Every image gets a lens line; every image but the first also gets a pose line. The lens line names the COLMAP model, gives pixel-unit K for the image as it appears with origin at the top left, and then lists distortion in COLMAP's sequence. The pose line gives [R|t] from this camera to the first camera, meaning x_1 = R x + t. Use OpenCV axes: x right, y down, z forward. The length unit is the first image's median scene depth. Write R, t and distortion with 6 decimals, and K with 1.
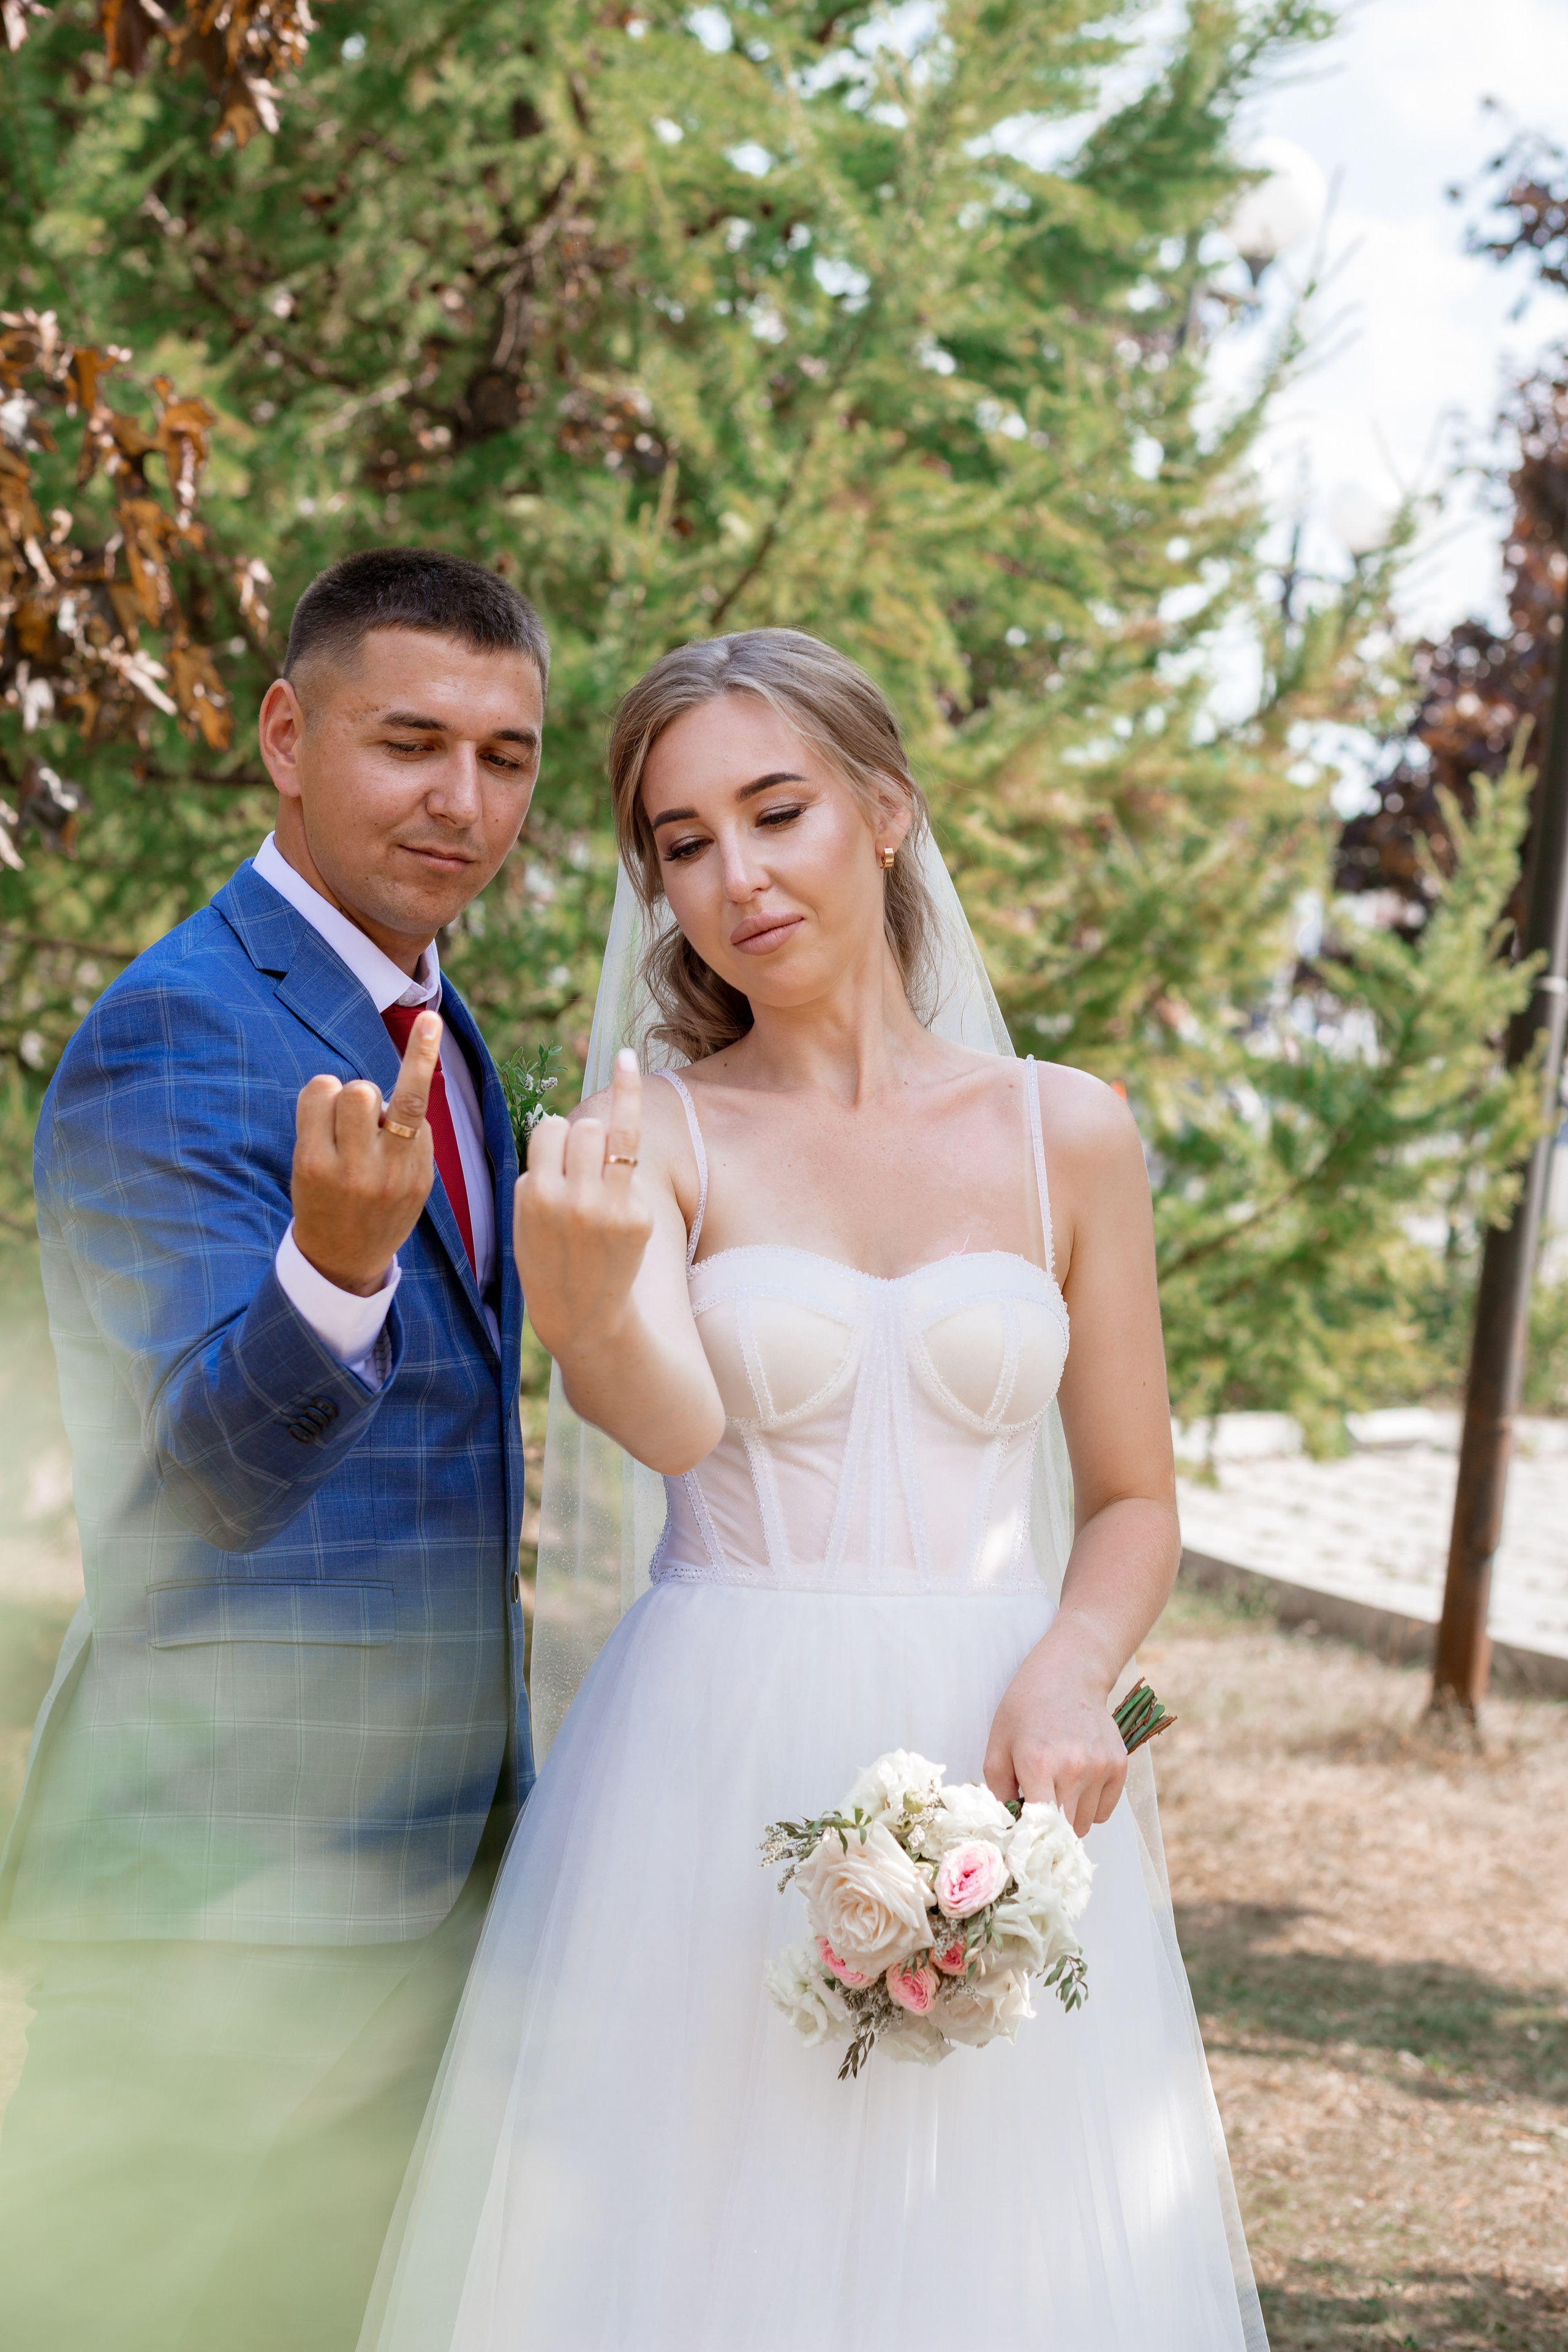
lens RADIAL K [[6680.0, 0, 784.0], [0, 6680.0, 1176.0], [0, 0, 1]] dist [0.218980, -3.674722]
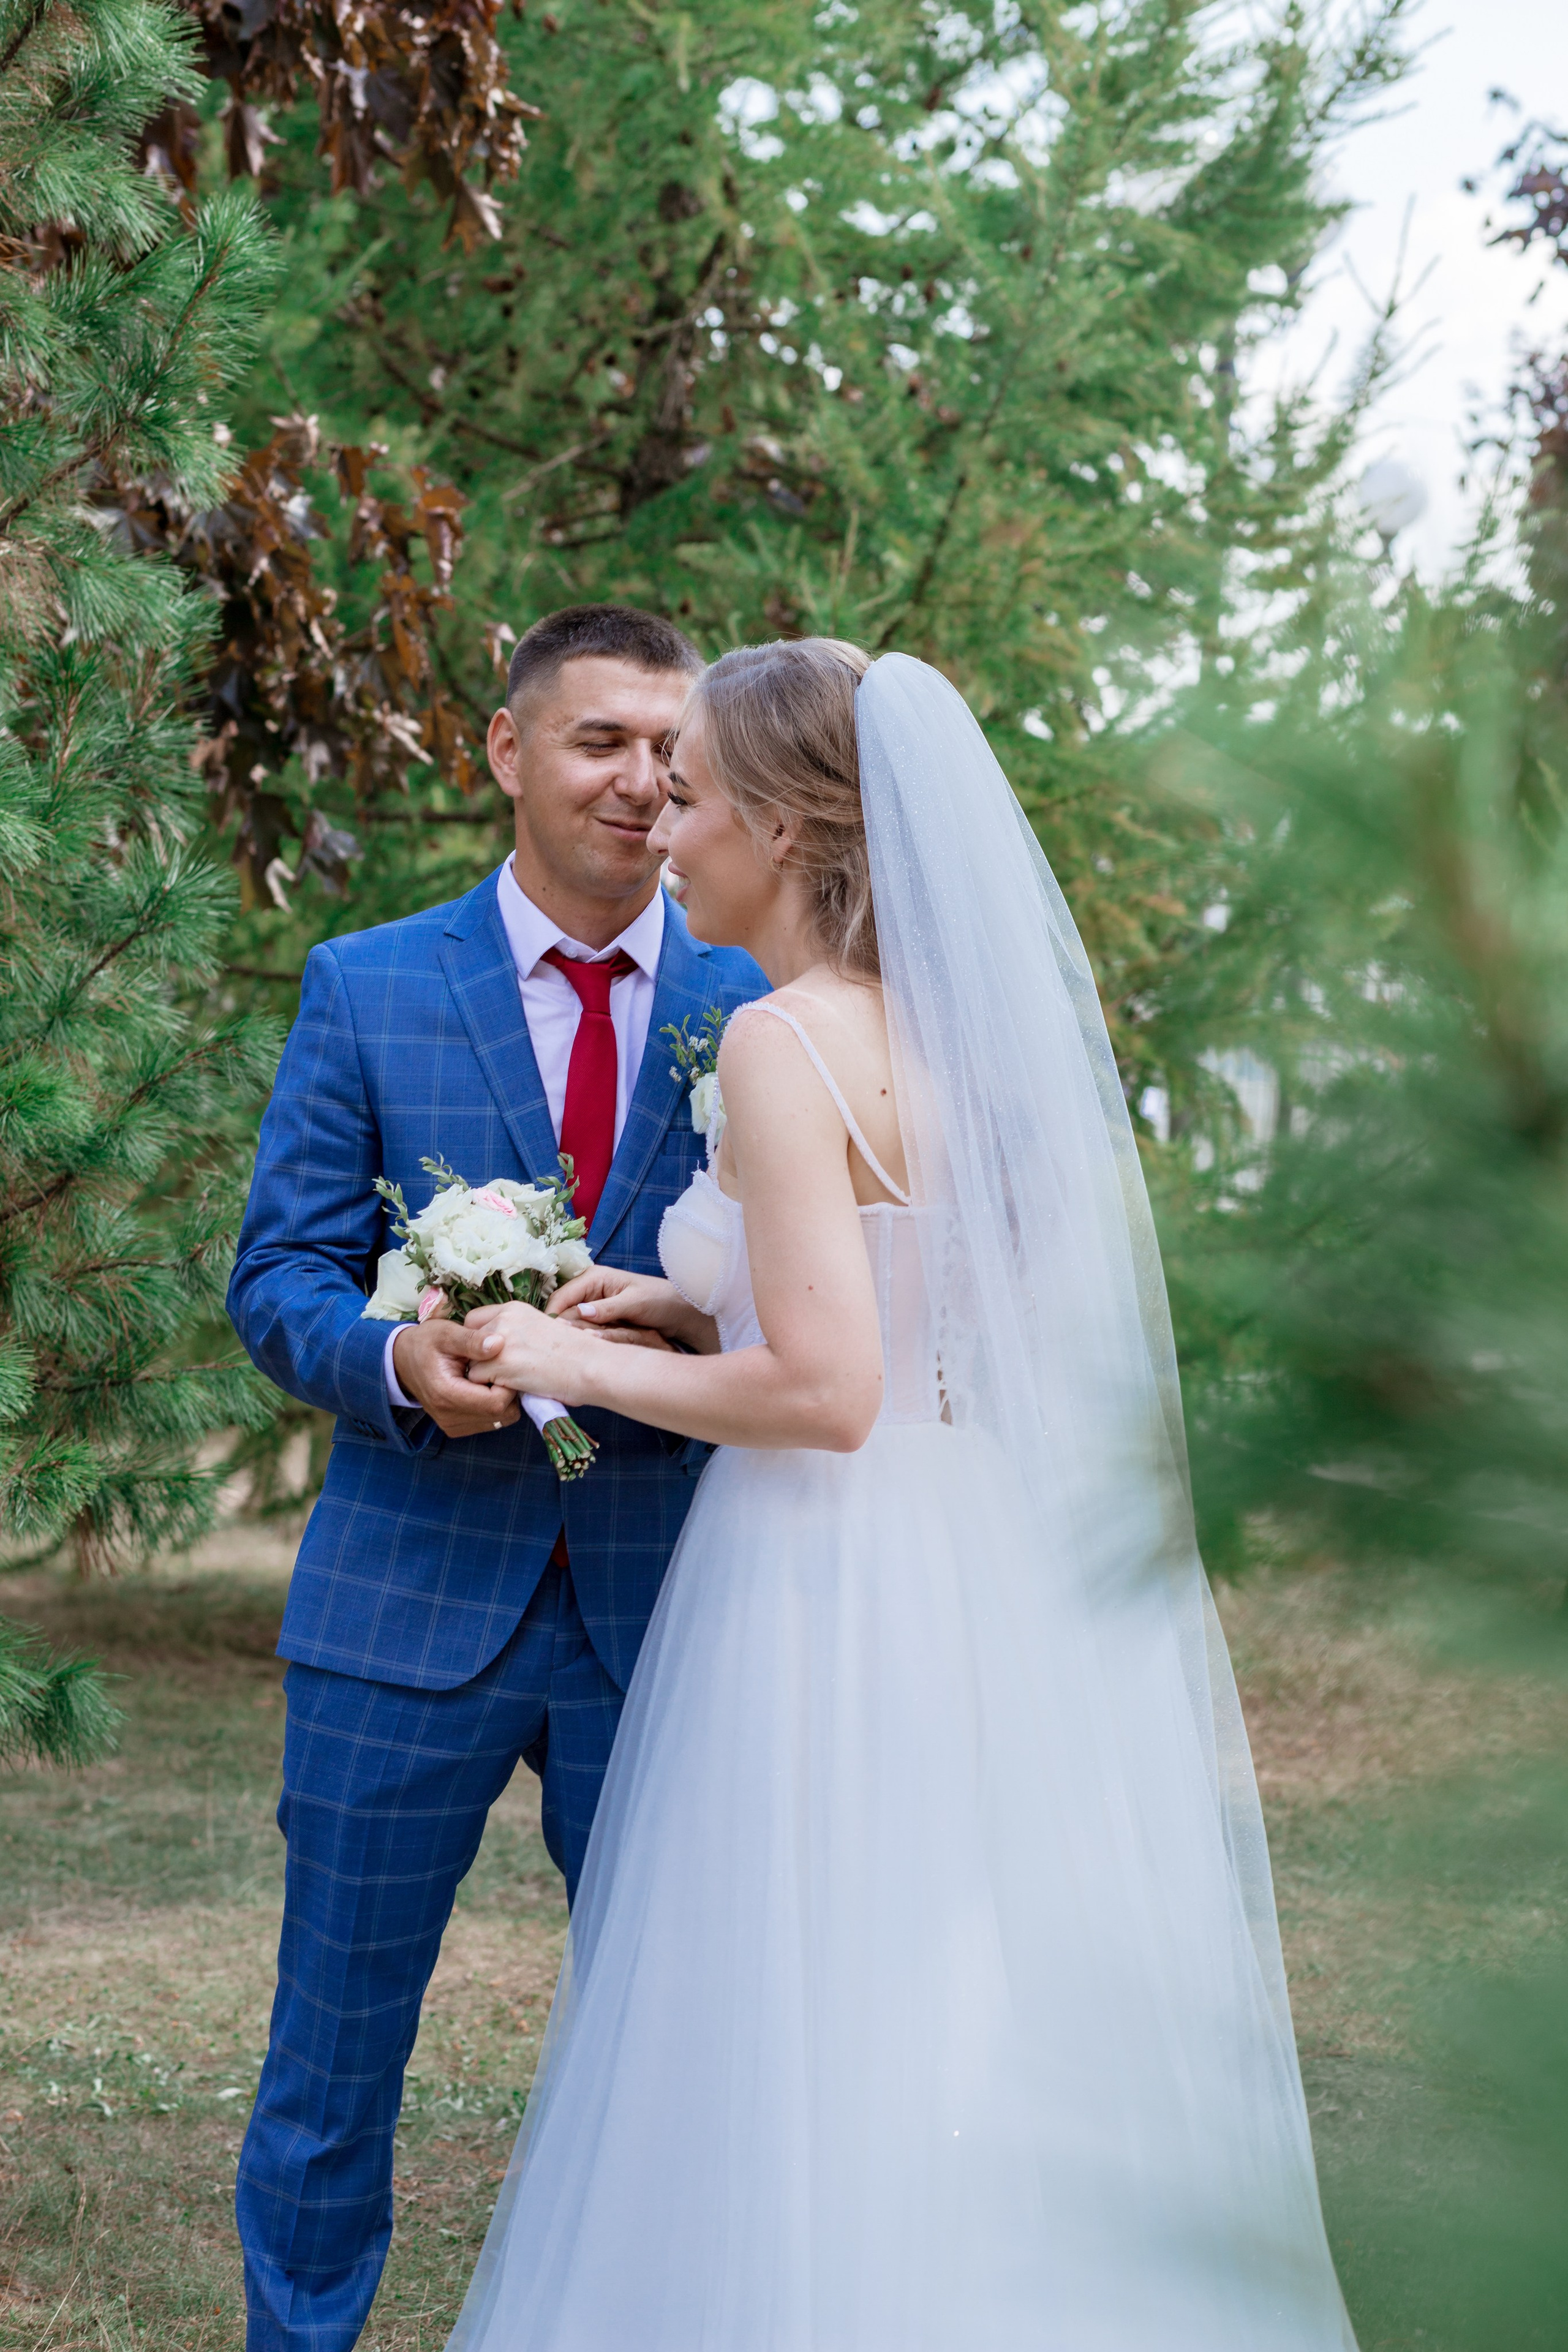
lens RADIAL K [[6702.3, 0, 776.6], [0, 6702.3, 1255.3], [0, 0, 1]] dist [0.107141, 0.561480]
pose [[0.998333, -0.057591, -0.003911, -0.028189], [0.057632, 0.998271, 0.011517, 0.003059], [0.003241, -0.011723, 0.999926, -0.103990]]
